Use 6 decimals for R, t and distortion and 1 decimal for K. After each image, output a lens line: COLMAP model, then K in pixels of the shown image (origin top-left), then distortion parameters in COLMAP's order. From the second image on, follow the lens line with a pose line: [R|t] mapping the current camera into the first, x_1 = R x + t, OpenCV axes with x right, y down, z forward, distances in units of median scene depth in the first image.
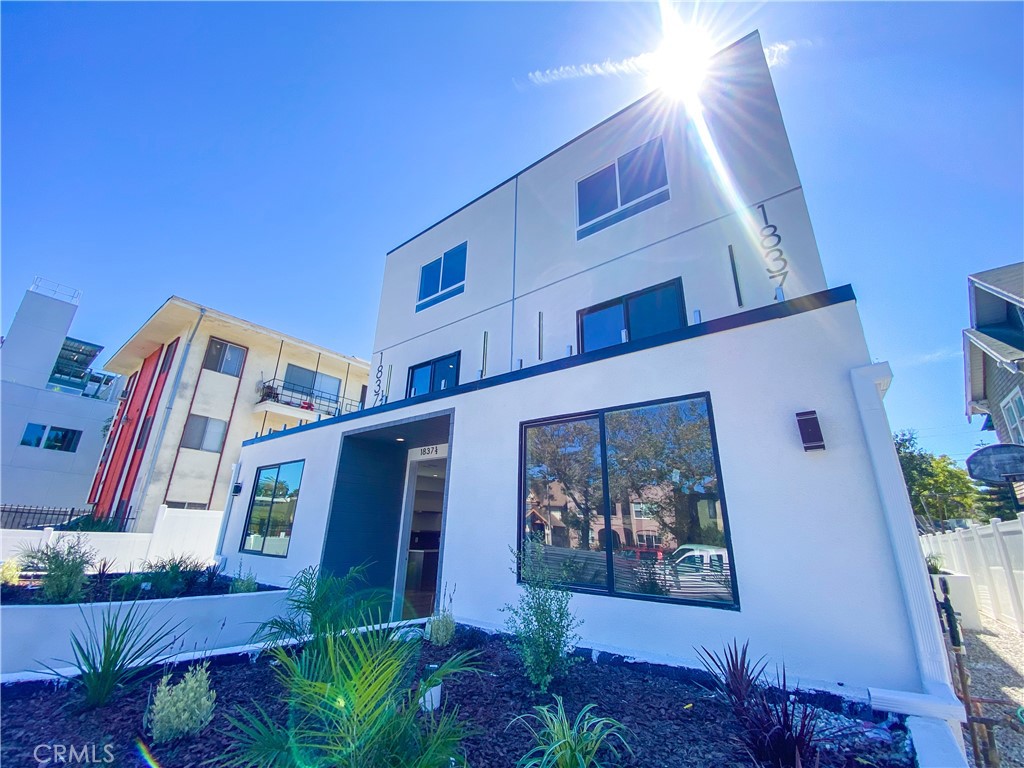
lens RADIAL K [[417.0, 0, 512.0], [0, 417.0, 384.0], [0, 0, 1]] dist [-0.001640, -0.000272]
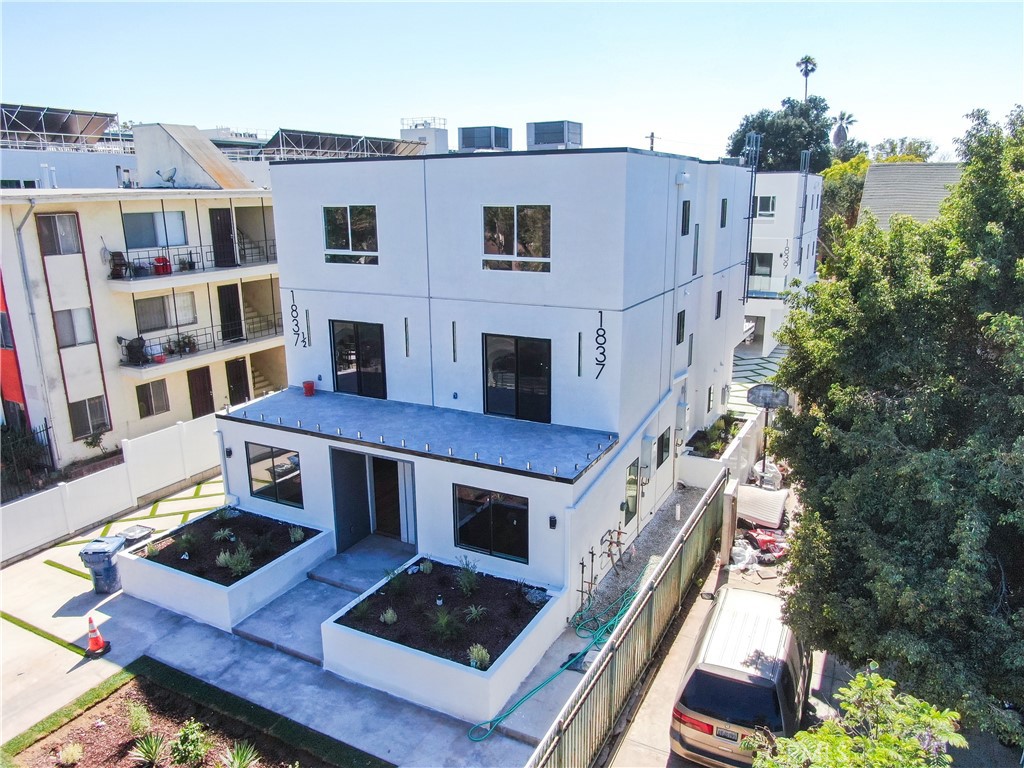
lens RADIAL K [[734.7, 0, 512.0], [0, 734.7, 384.0], [0, 0, 1]] dist [-0.041010, -0.000662]
pose [[0.983879, -0.072755, 0.163367, -0.095560], [-0.030186, 0.832836, 0.552695, -0.899330], [-0.176269, -0.548717, 0.817214, -0.680467]]
